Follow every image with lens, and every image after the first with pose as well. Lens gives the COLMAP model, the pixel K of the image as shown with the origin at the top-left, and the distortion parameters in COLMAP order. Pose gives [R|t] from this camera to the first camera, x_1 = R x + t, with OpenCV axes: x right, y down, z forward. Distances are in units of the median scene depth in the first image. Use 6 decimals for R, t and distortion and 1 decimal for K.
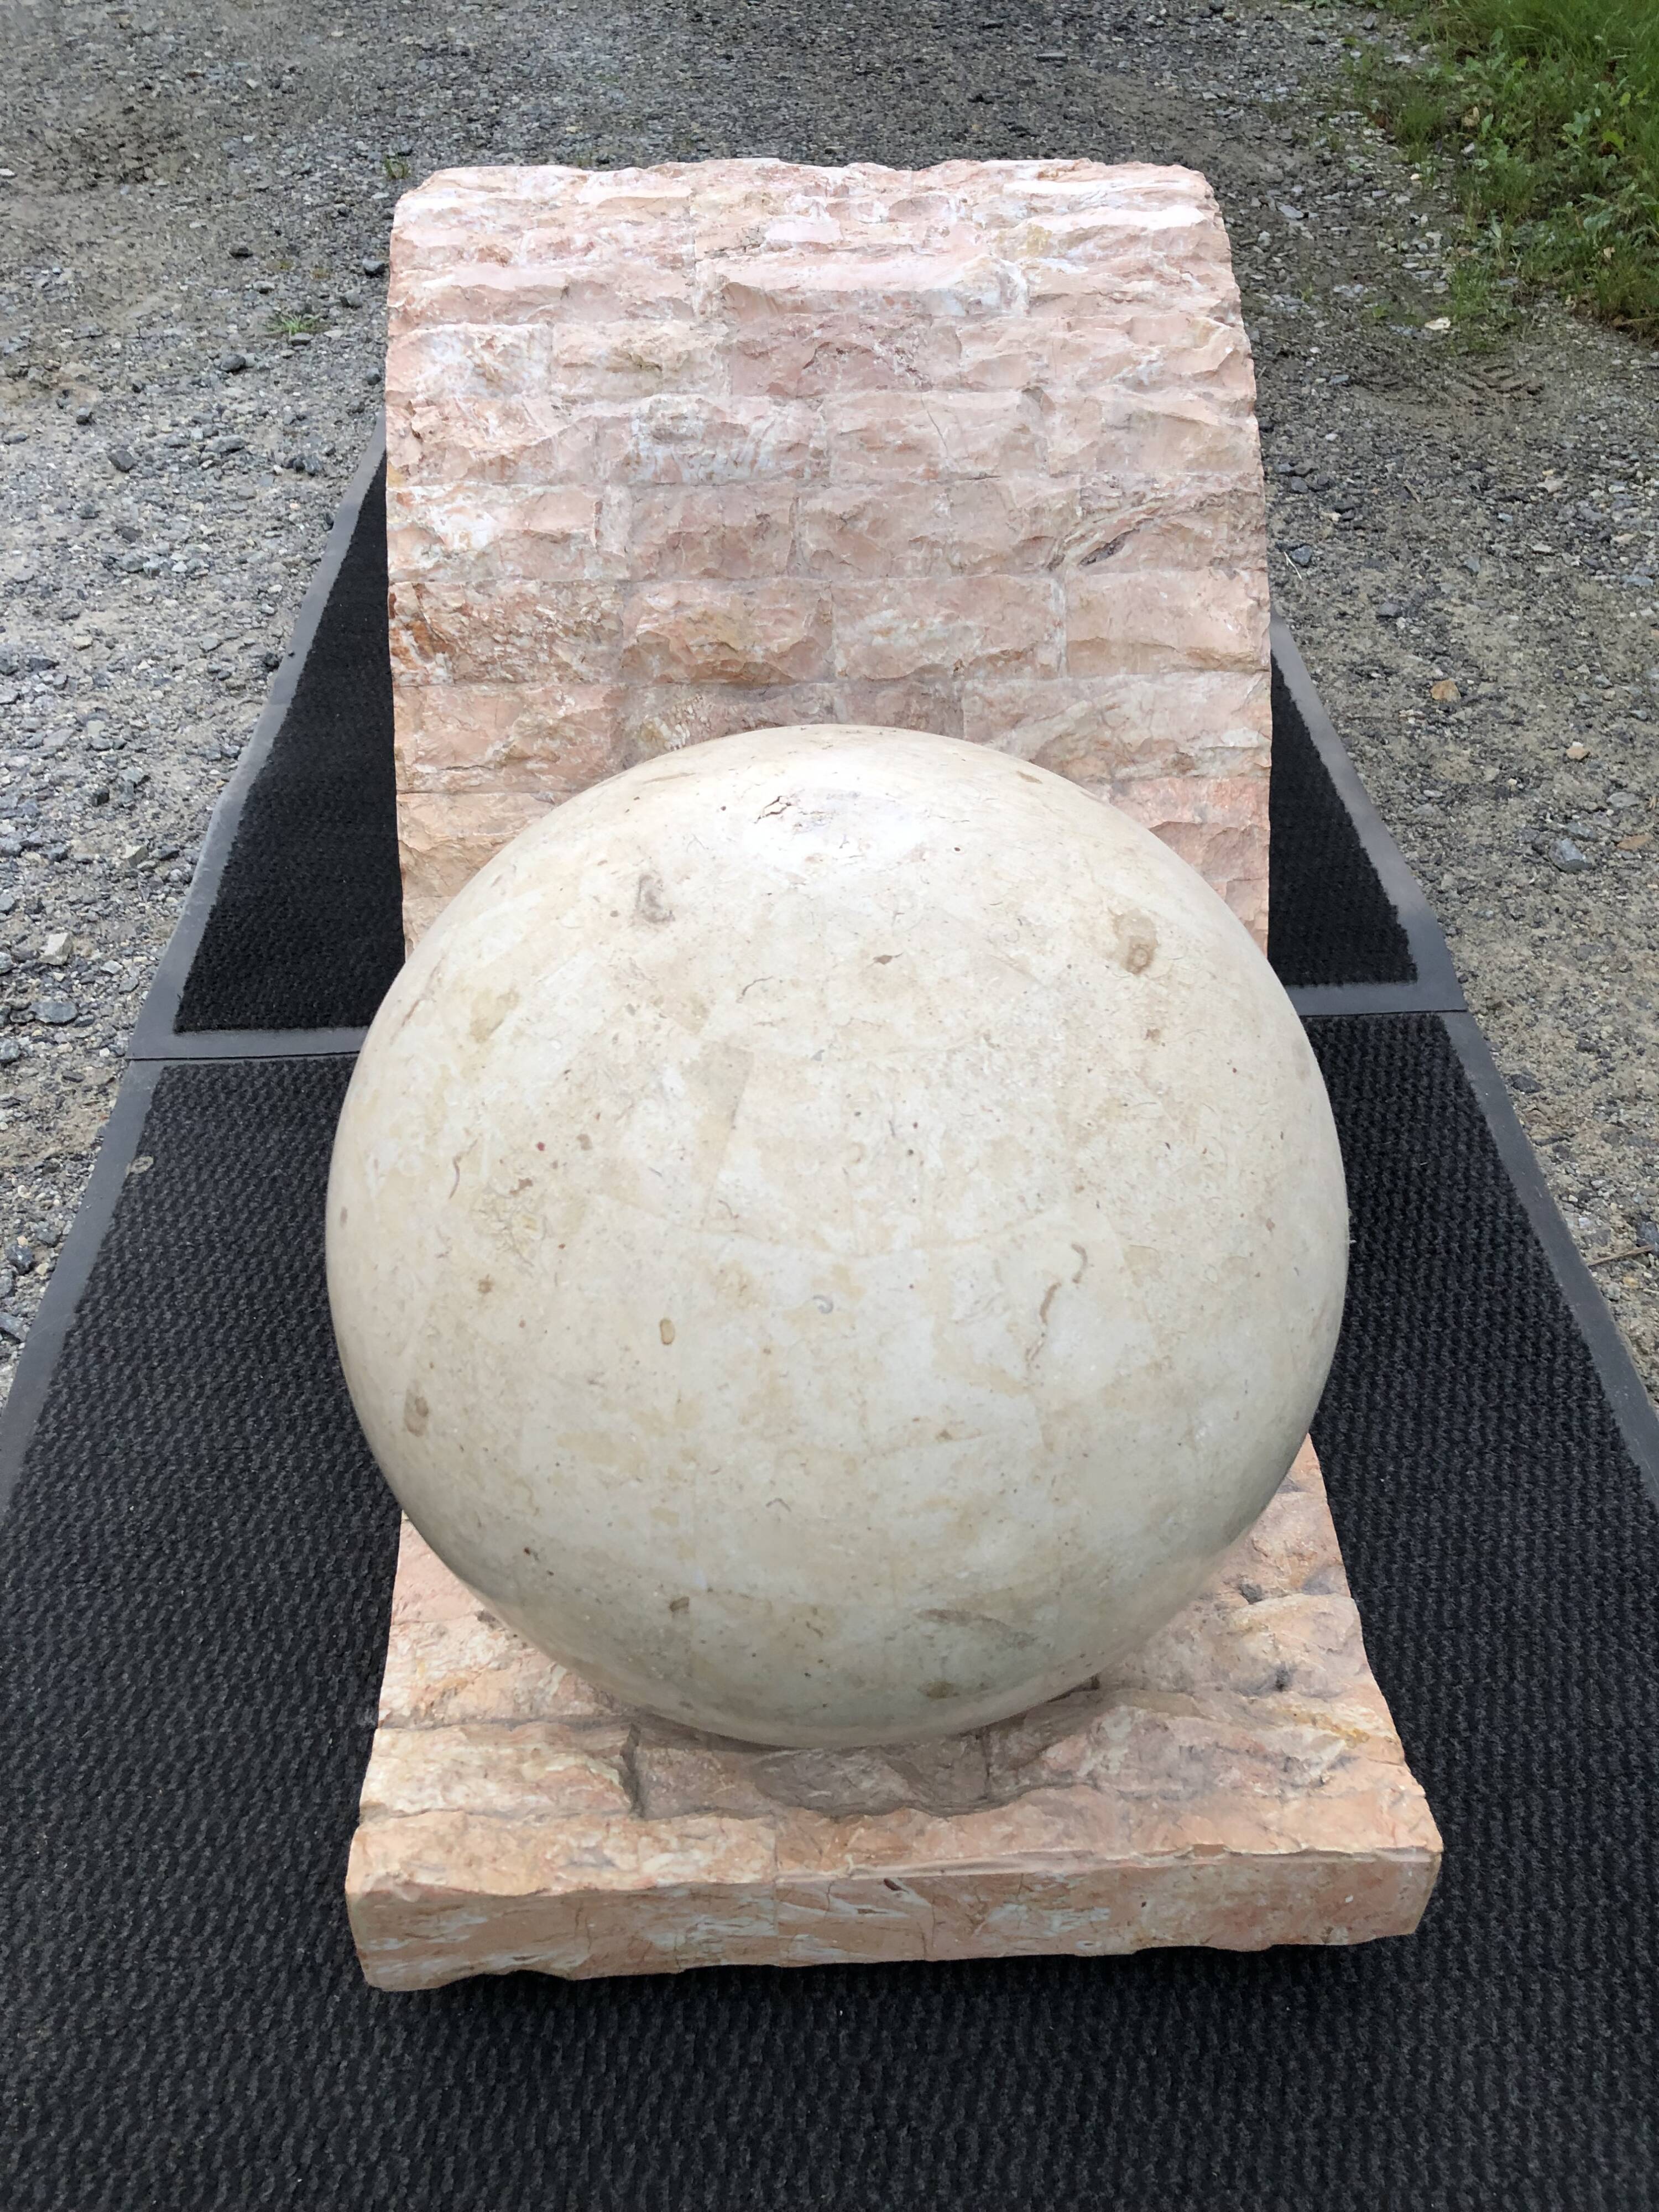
lens RADIAL K [[1812.6, 0, 832.6], [0, 1812.6, 1111.4], [0, 0, 1]] dist [0.014185, 0.002545]
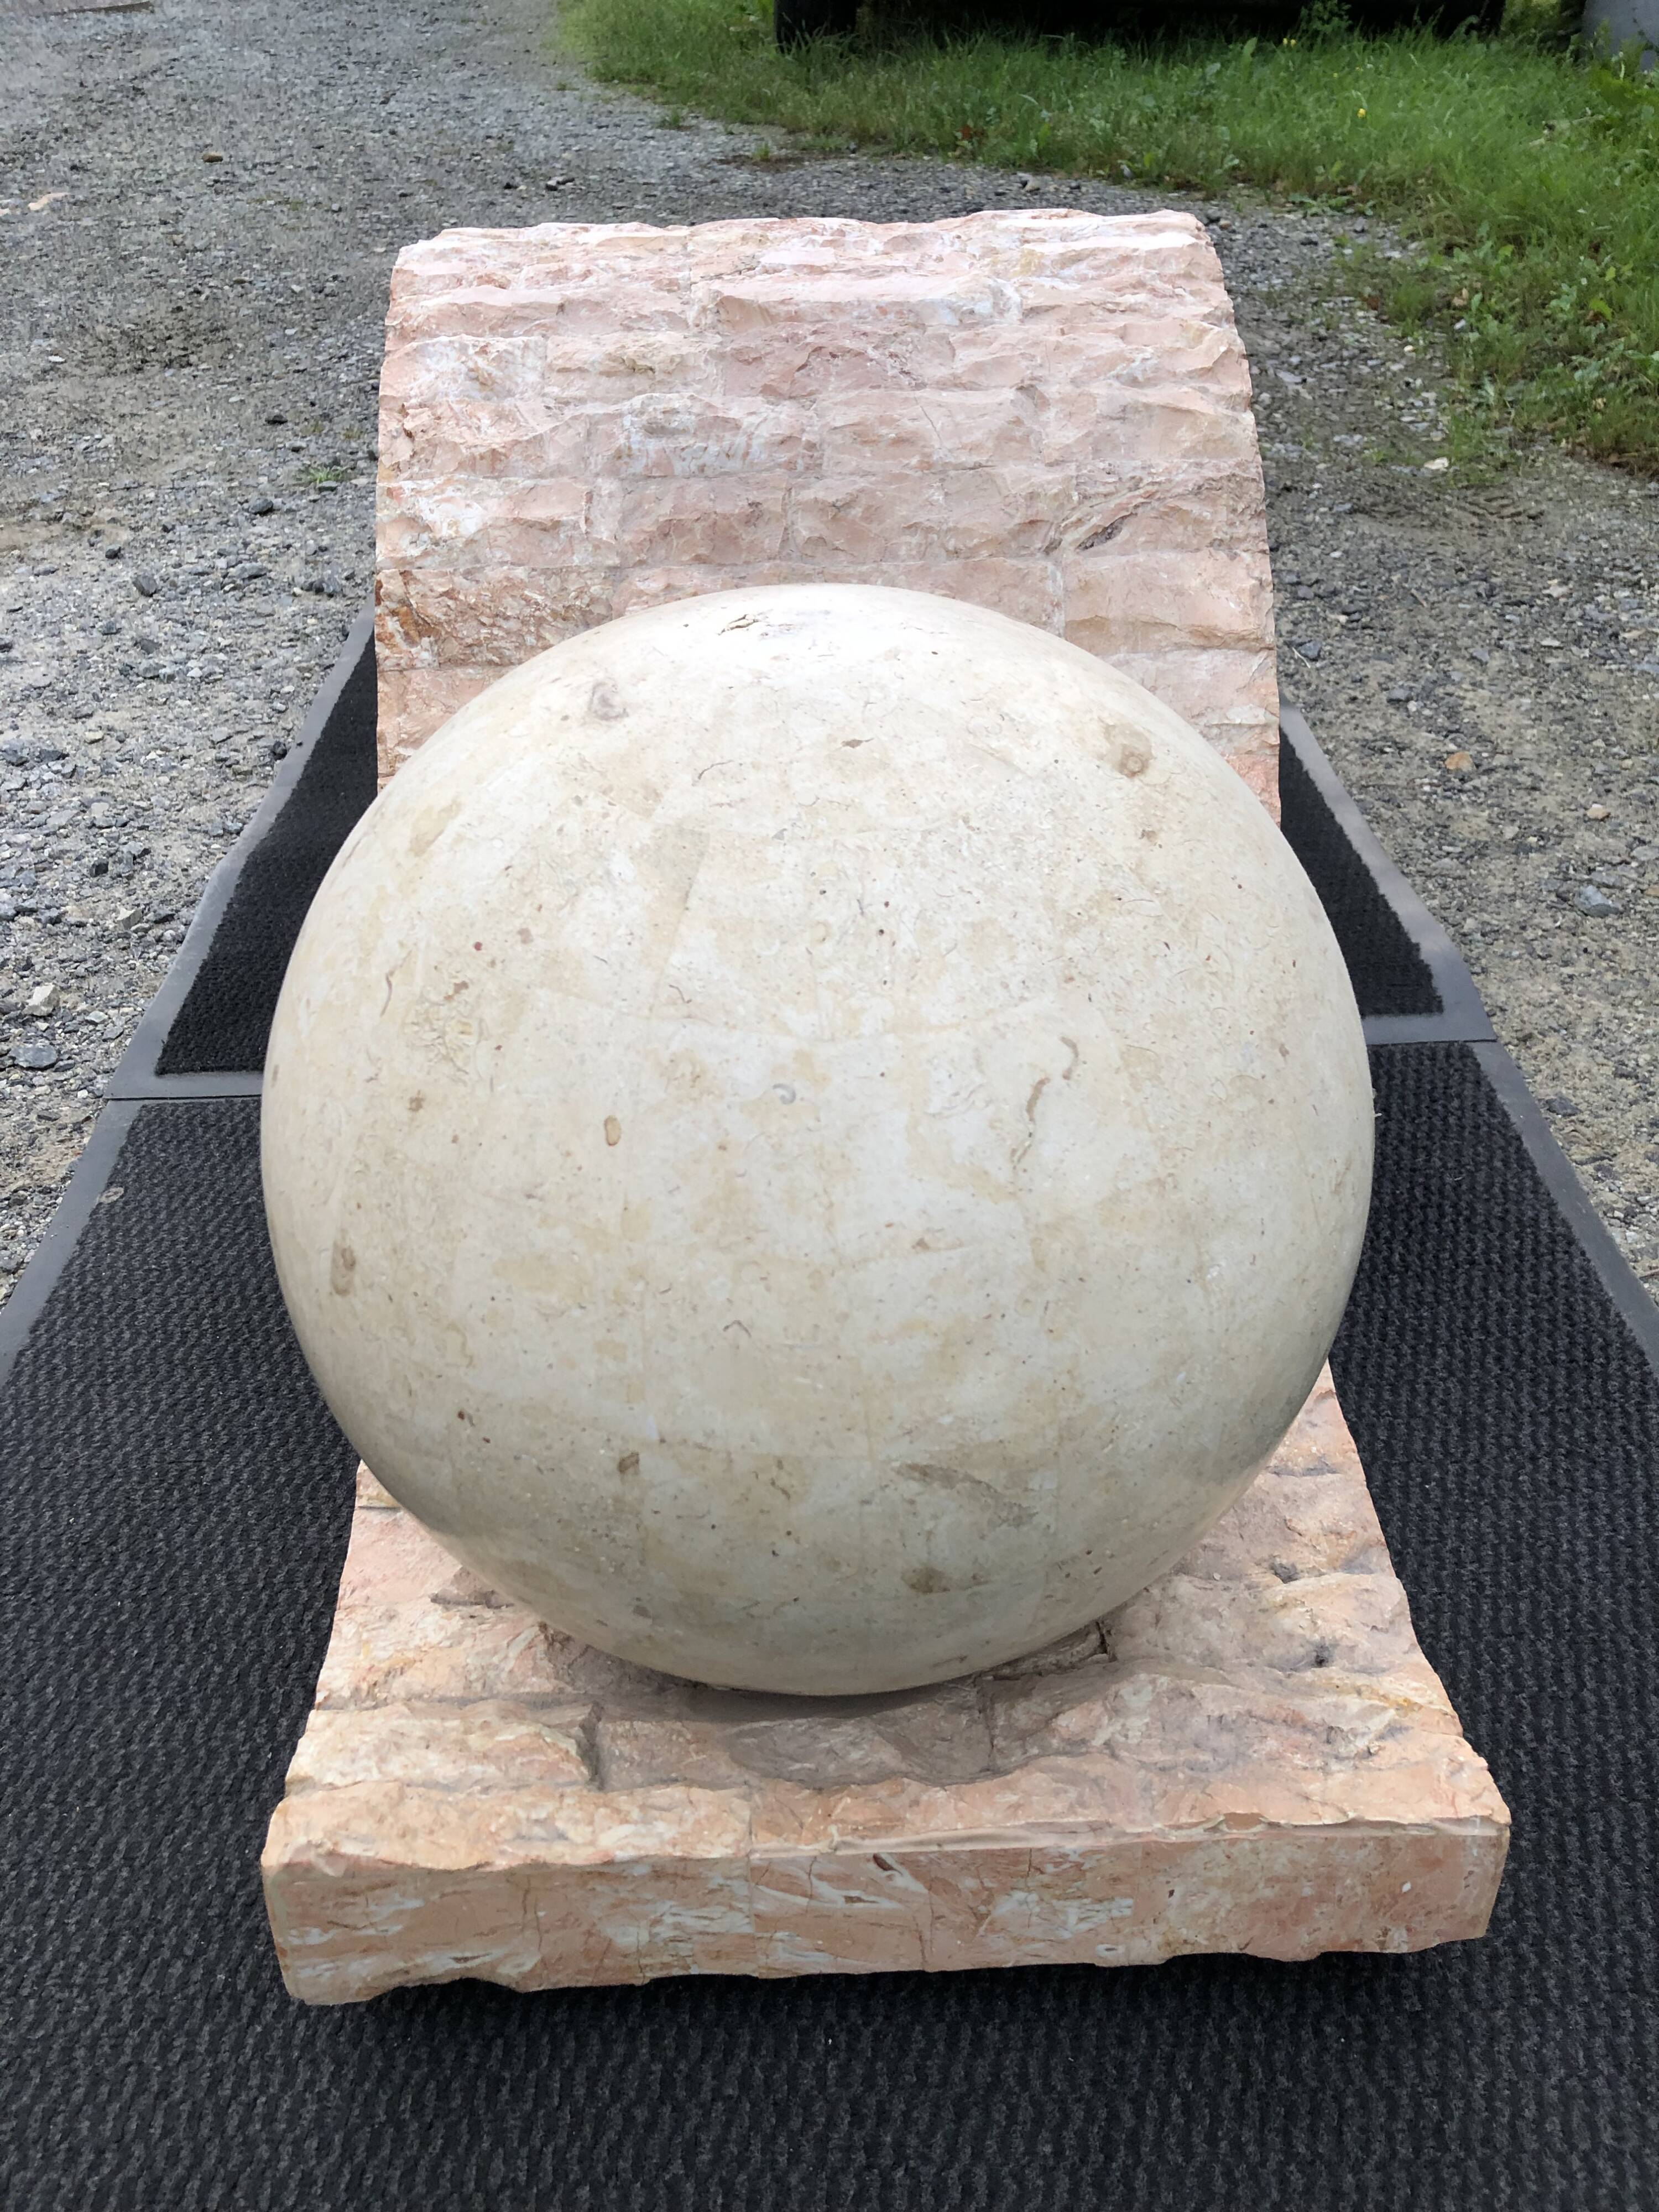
lens RADIAL K [[1812.6, 0, 836.9], [0, 1812.6, 1114.7], [0, 0, 1]] dist [0.014185, 0.002545]
pose [[0.999874, -0.006909, -0.014293, 0.019791], [0.005144, 0.992760, -0.120006, 0.132324], [0.015018, 0.119917, 0.992670, 0.064581]]
